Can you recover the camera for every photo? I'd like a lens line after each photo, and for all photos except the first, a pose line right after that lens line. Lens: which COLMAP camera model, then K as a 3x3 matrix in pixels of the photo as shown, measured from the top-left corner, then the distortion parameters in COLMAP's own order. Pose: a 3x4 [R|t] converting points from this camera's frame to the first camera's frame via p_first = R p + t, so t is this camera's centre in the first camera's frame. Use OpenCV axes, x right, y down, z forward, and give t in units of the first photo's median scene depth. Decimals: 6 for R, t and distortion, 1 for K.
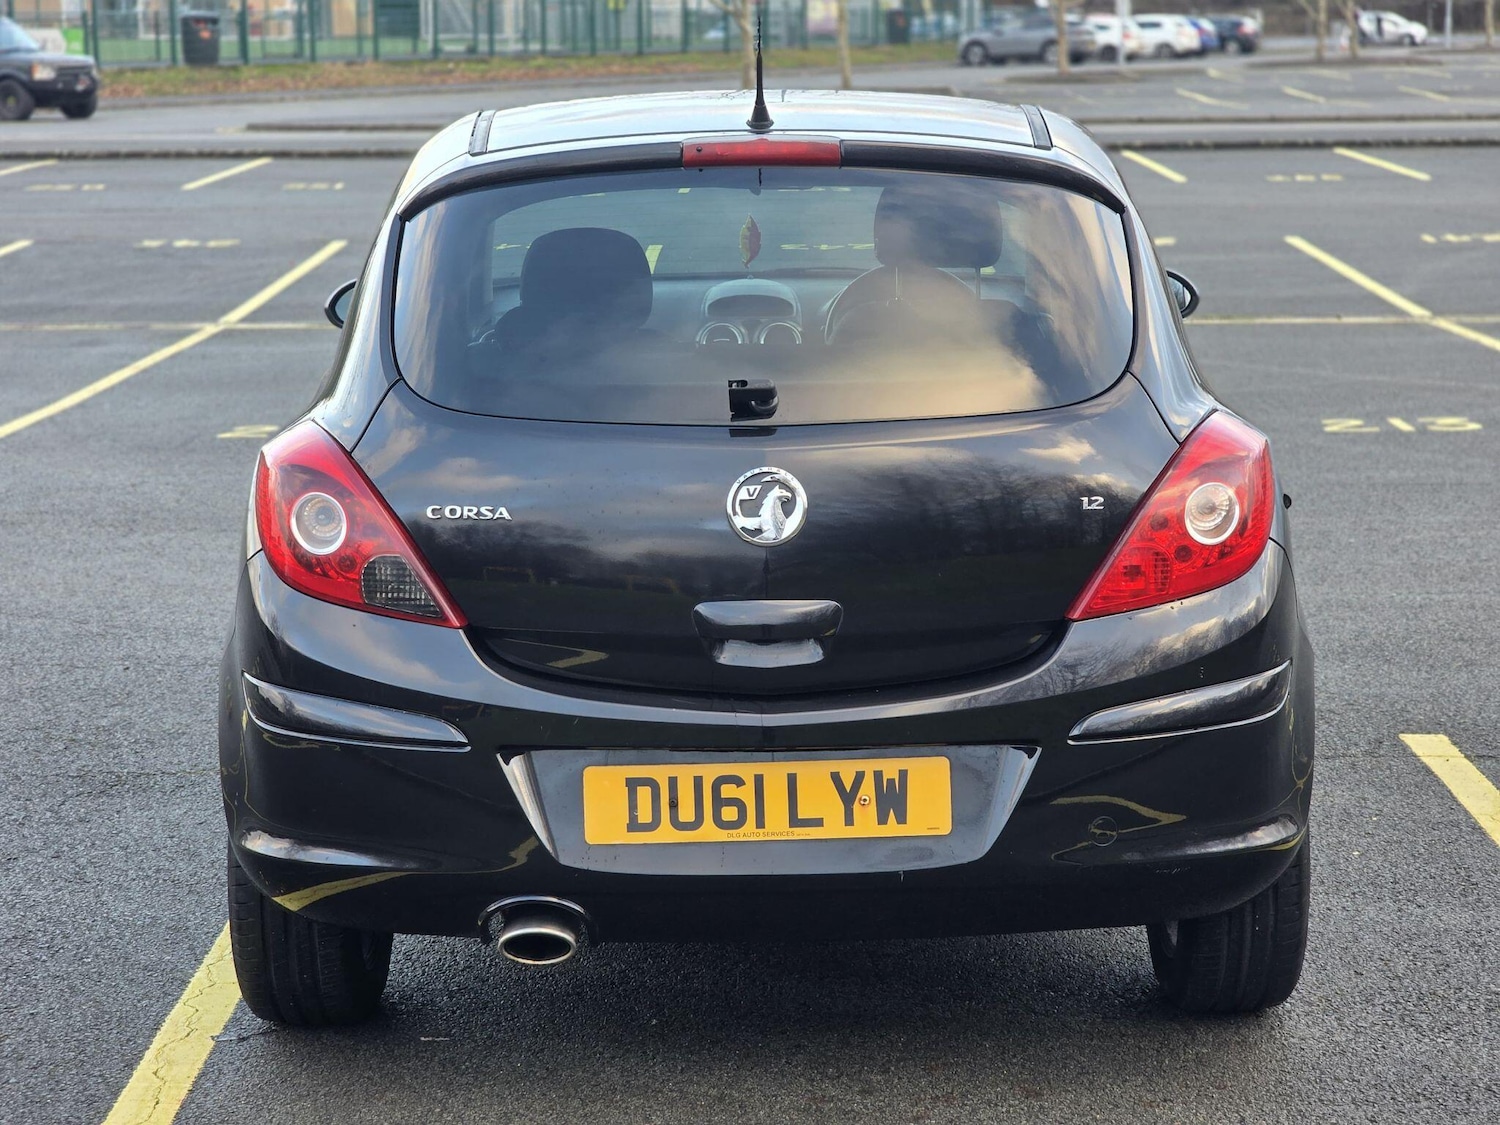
lens RADIAL K [[2821.3, 0, 770.0], [0, 2821.3, 626.7], [0, 0, 1]] dist [0.015972, 0.099524]
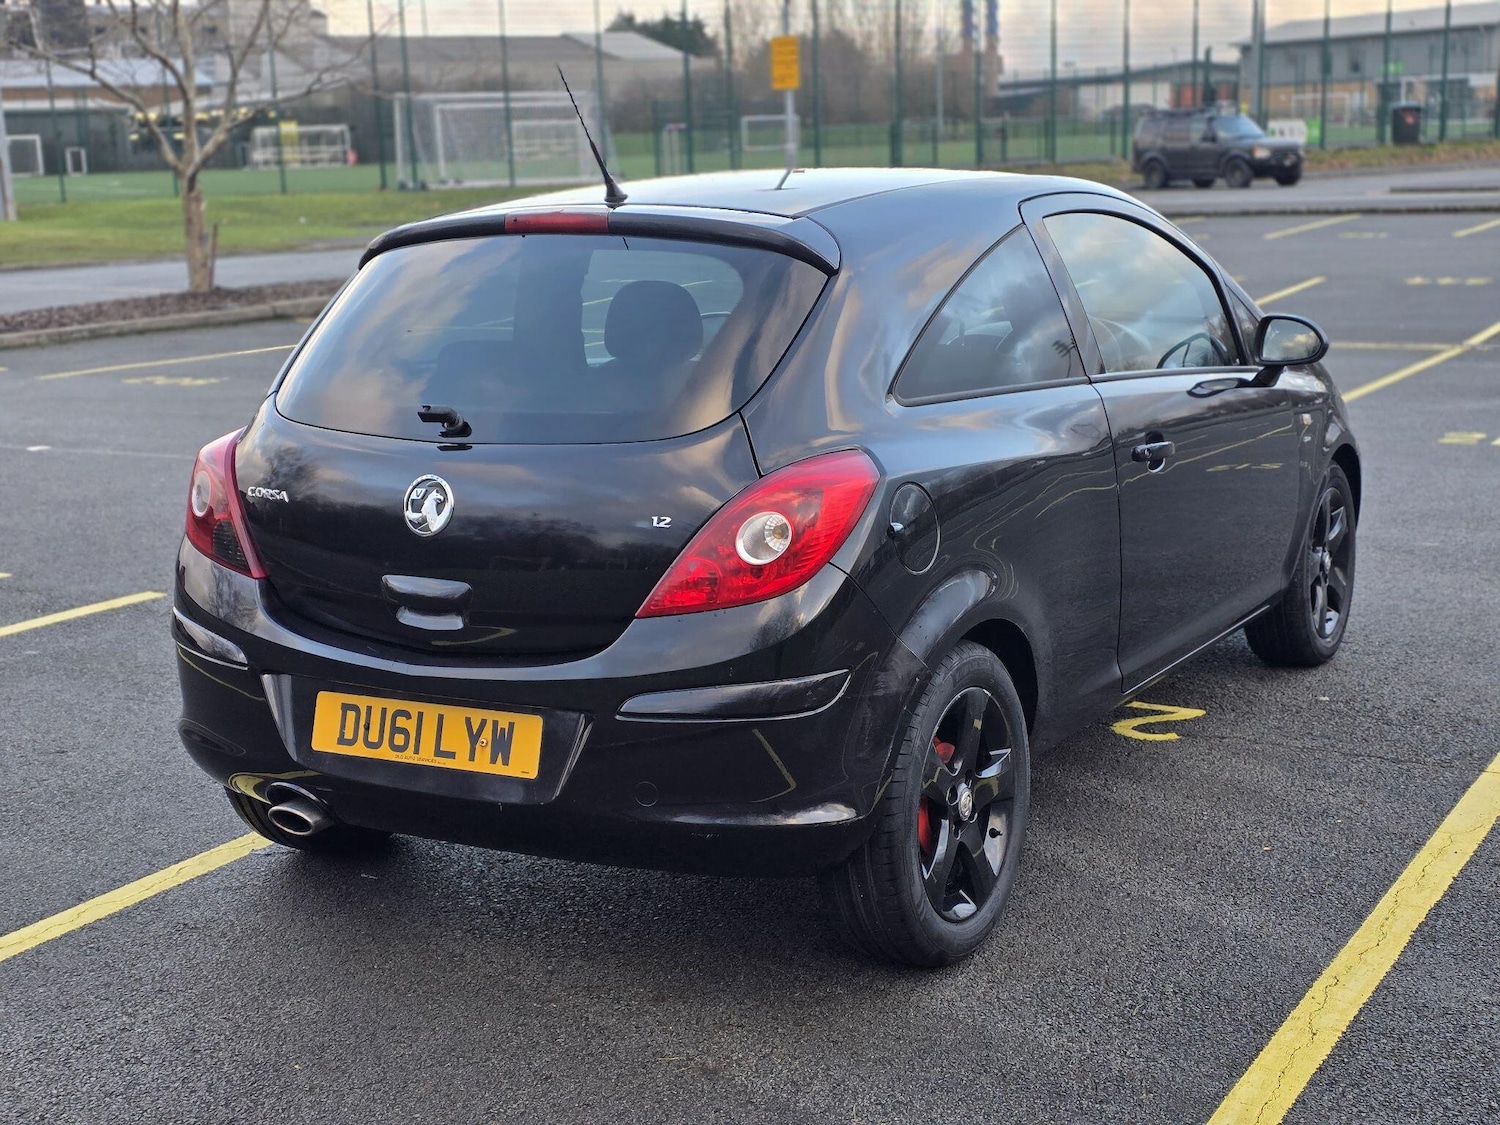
lens RADIAL K [[1980.2, 0, 741.0], [0, 1980.2, 579.9], [0, 0, 1]] dist [0.170235, -0.434068]
pose [[0.861485, 0.088549, -0.500003, 0.568588], [-0.080282, 0.996045, 0.038074, -0.054010], [0.501397, 0.007341, 0.865186, 0.284377]]
